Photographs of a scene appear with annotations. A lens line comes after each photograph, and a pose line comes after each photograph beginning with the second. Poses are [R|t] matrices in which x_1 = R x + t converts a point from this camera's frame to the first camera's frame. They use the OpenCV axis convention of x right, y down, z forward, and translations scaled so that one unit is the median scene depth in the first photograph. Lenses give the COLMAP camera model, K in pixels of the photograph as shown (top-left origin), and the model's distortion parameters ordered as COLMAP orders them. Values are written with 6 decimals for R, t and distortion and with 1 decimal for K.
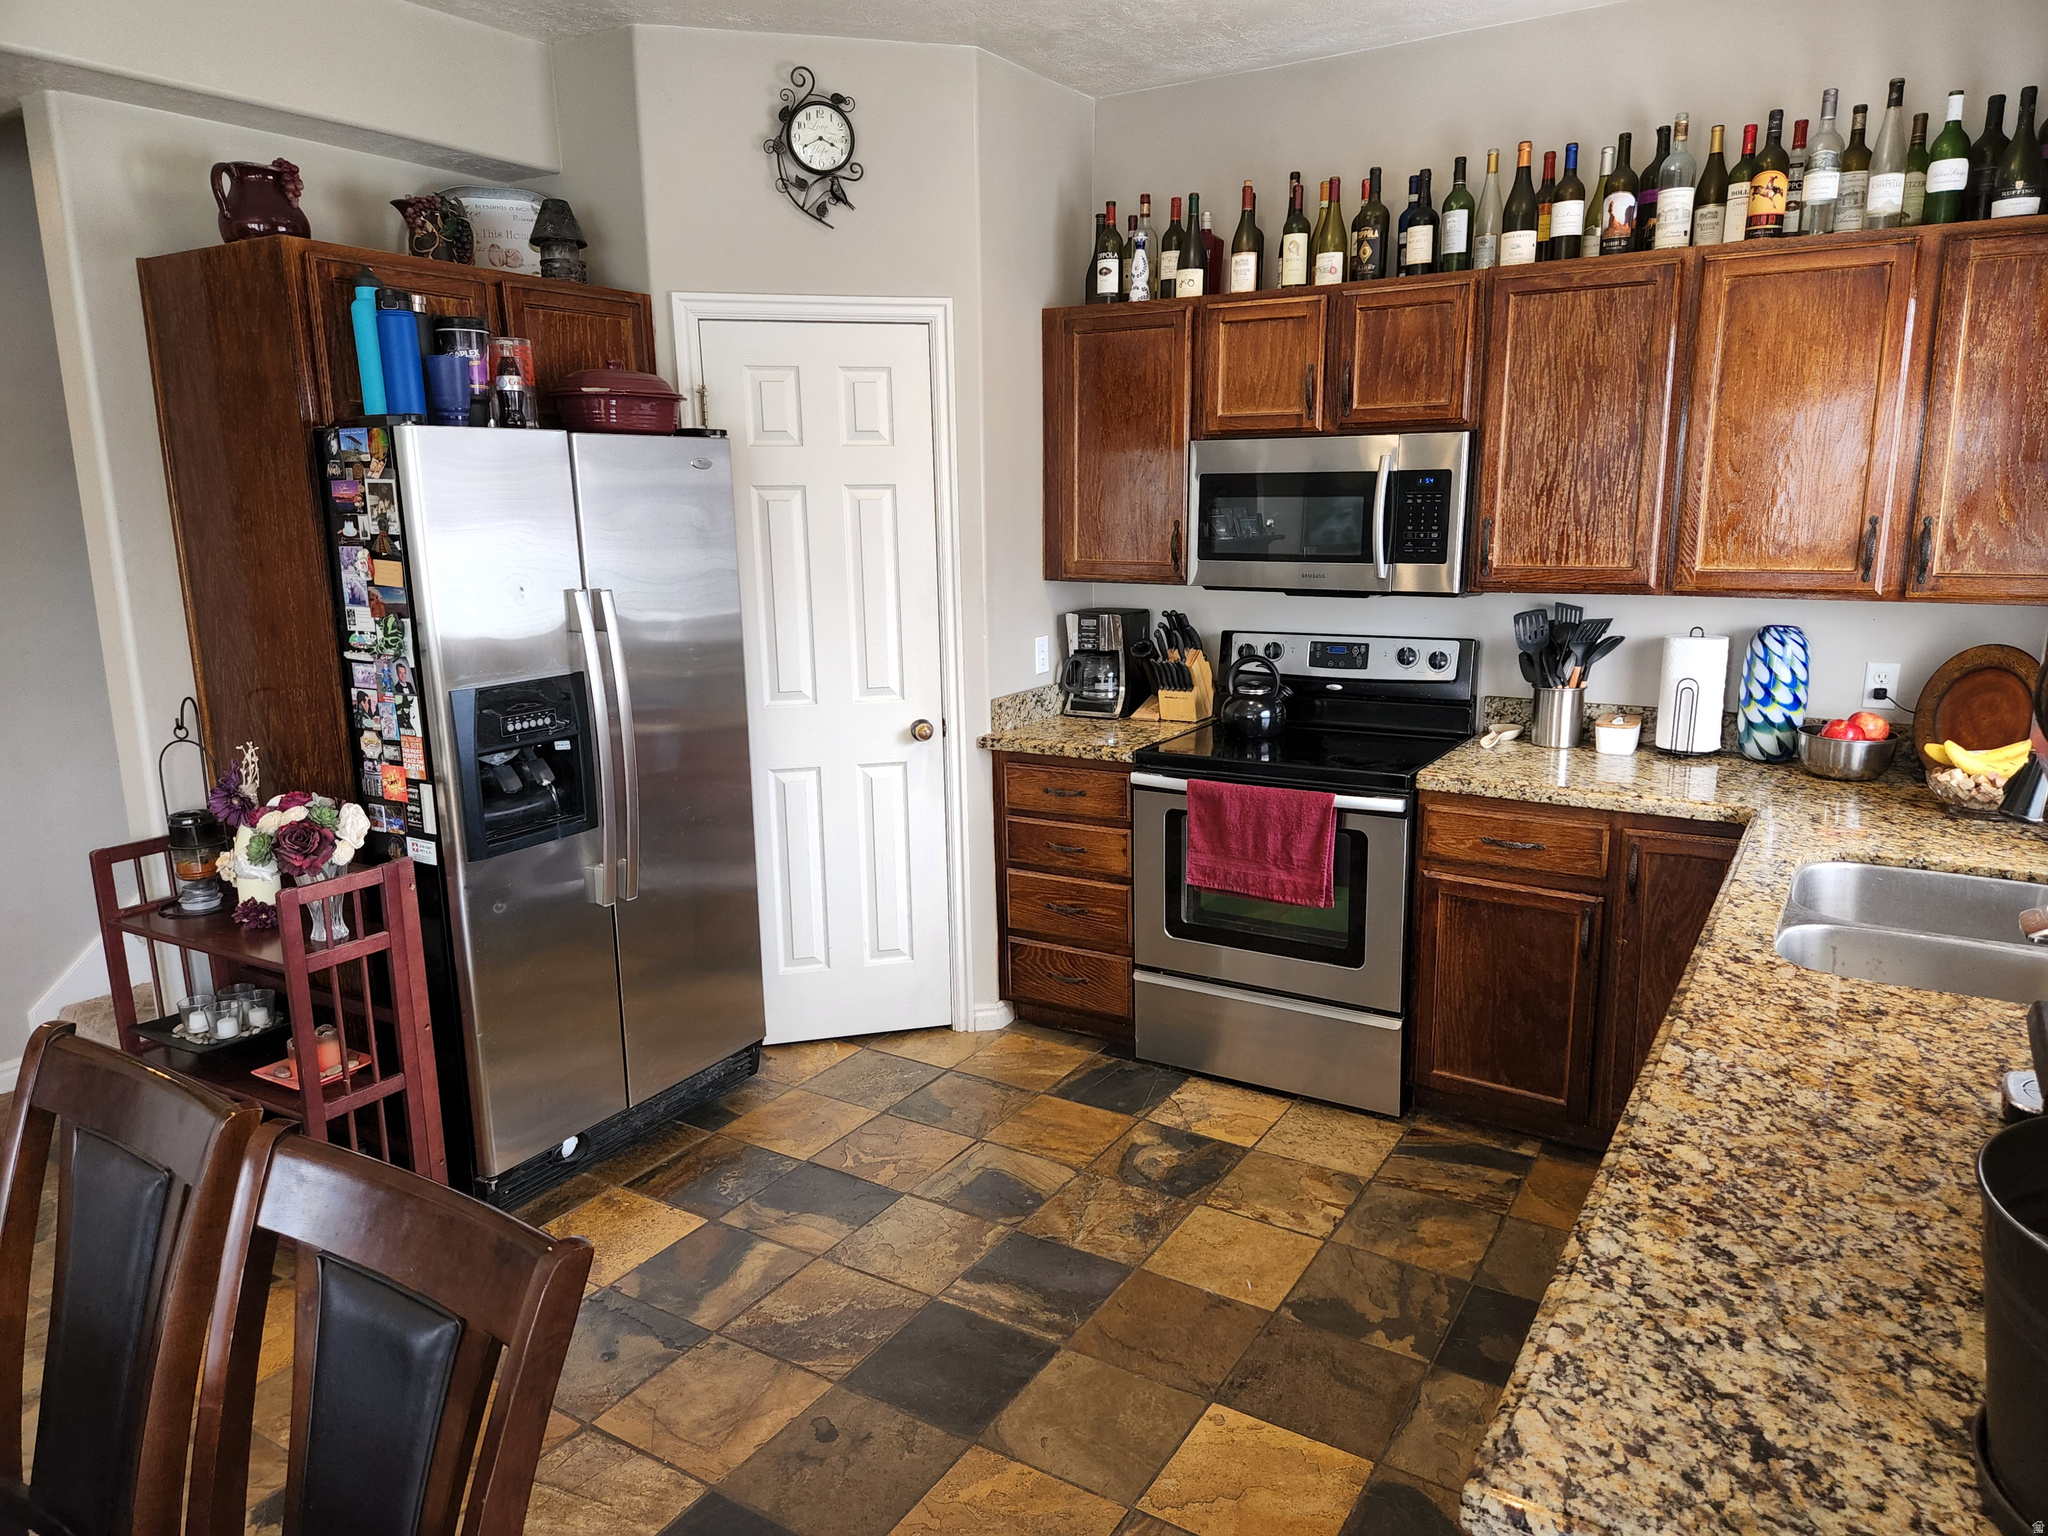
lens RADIAL K [[1356.4, 0, 1034.8], [0, 1356.4, 774.5], [0, 0, 1]] dist [0.075141, -0.067964]
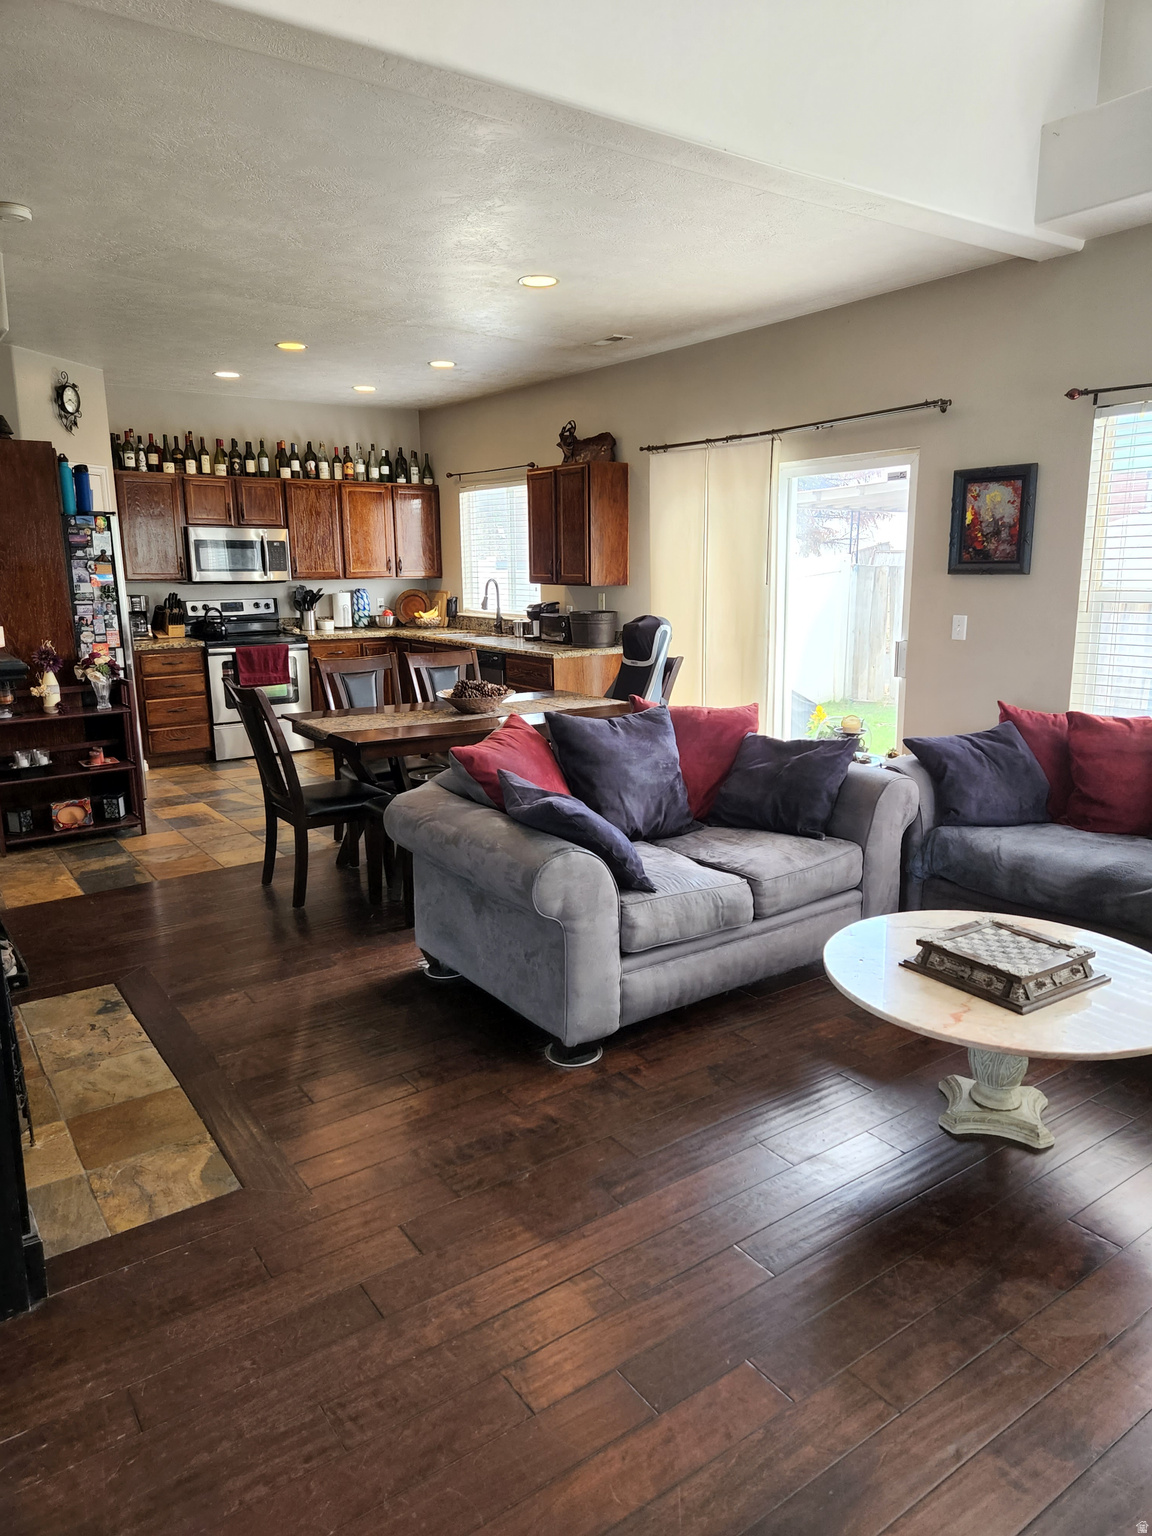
lens RADIAL K [[1017.3, 0, 580.9], [0, 1017.3, 760.9], [0, 0, 1]] dist [0.075141, -0.067964]
pose [[0.395187, -0.172777, 0.902206, -1.630701], [0.191655, 0.976046, 0.102968, 0.157305], [-0.898385, 0.132220, 0.418835, -0.528988]]
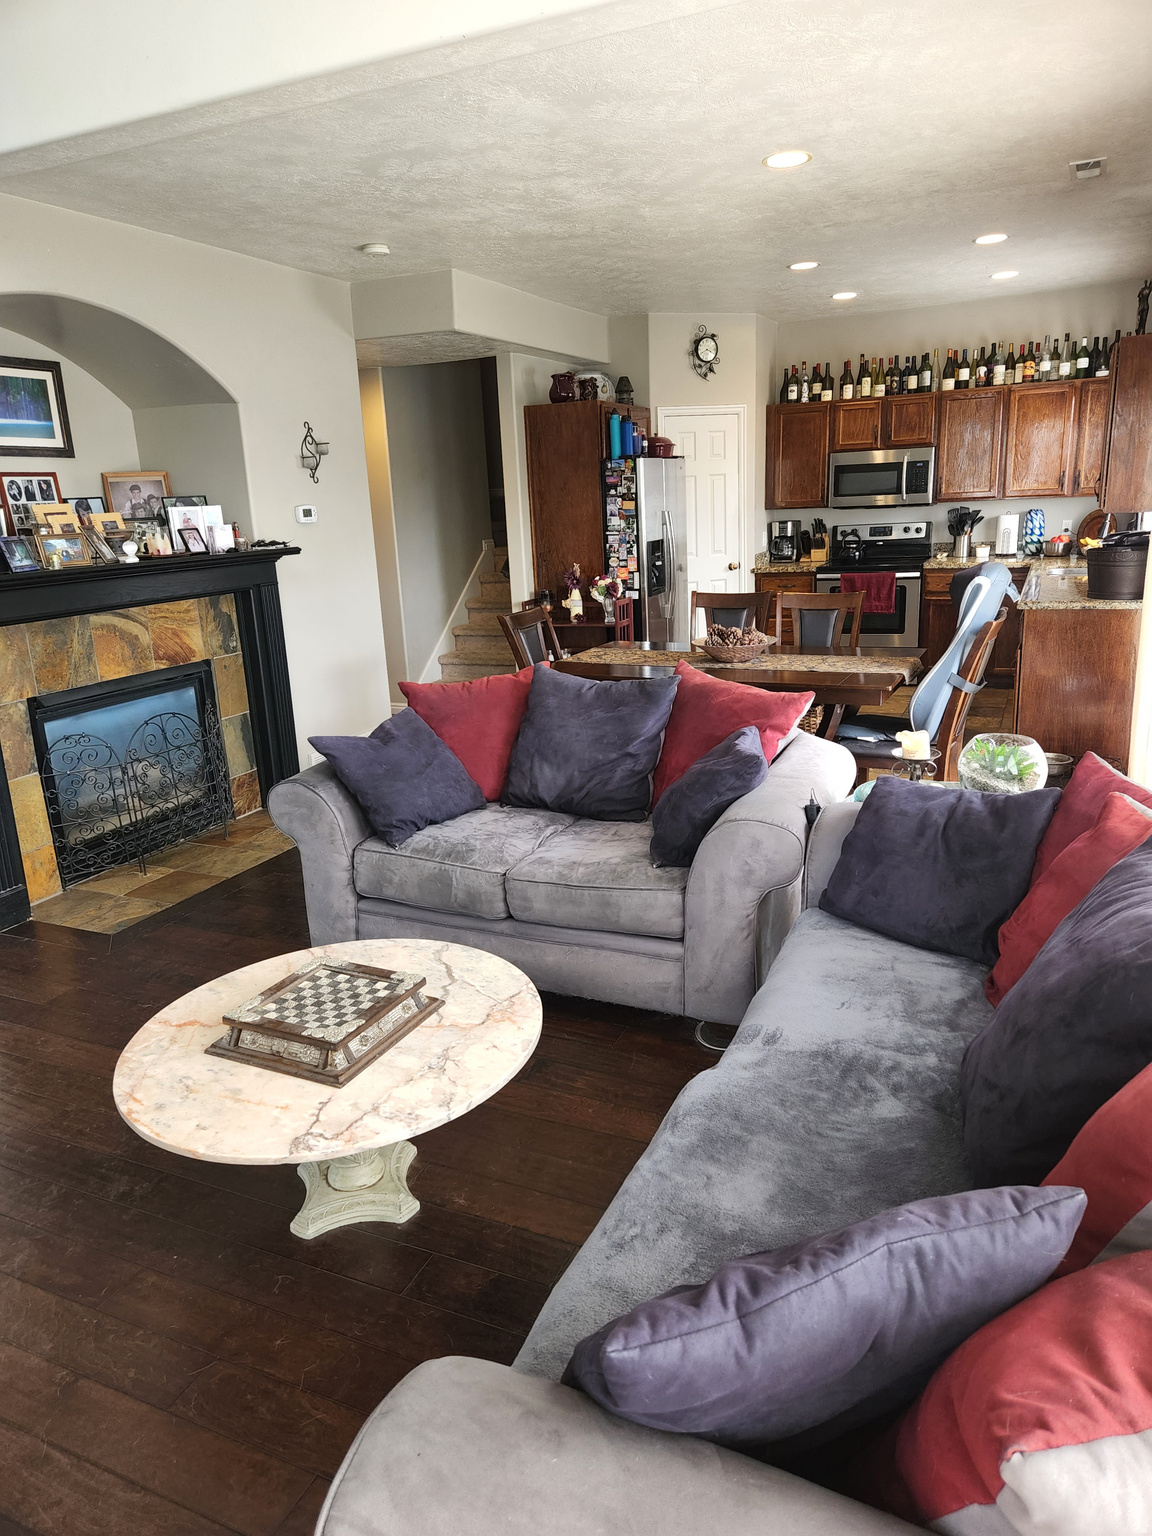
lens RADIAL K [[1017.3, 0, 580.9], [0, 1017.3, 760.9], [0, 0, 1]] dist [0.075141, -0.067964]
pose [[0.991909, -0.062955, 0.110238, -0.721269], [0.057312, 0.996915, 0.053632, 0.259564], [-0.113274, -0.046880, 0.992457, -1.143092]]
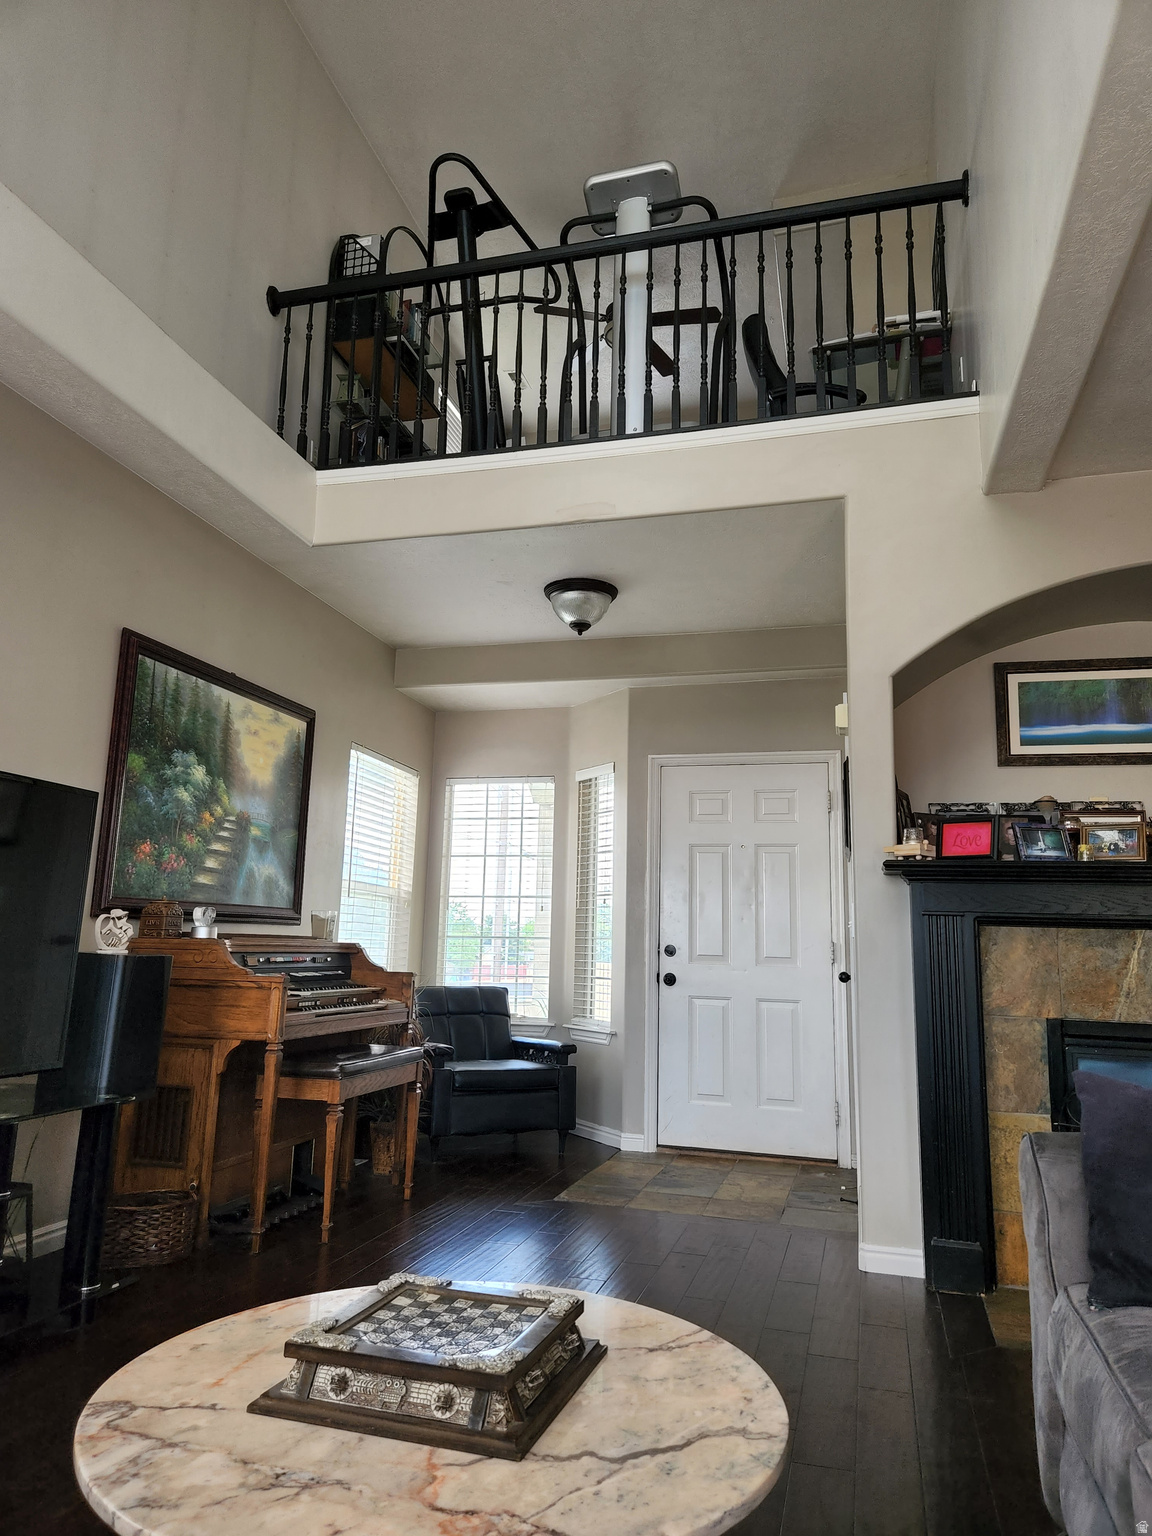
lens RADIAL K [[1017.3, 0, 580.9], [0, 1017.3, 760.9], [0, 0, 1]] dist [0.075141, -0.067964]
pose [[0.275574, -0.159889, -0.947890, -0.370126], [-0.225419, 0.947827, -0.225413, 0.304426], [0.934476, 0.275790, 0.225154, -0.580021]]
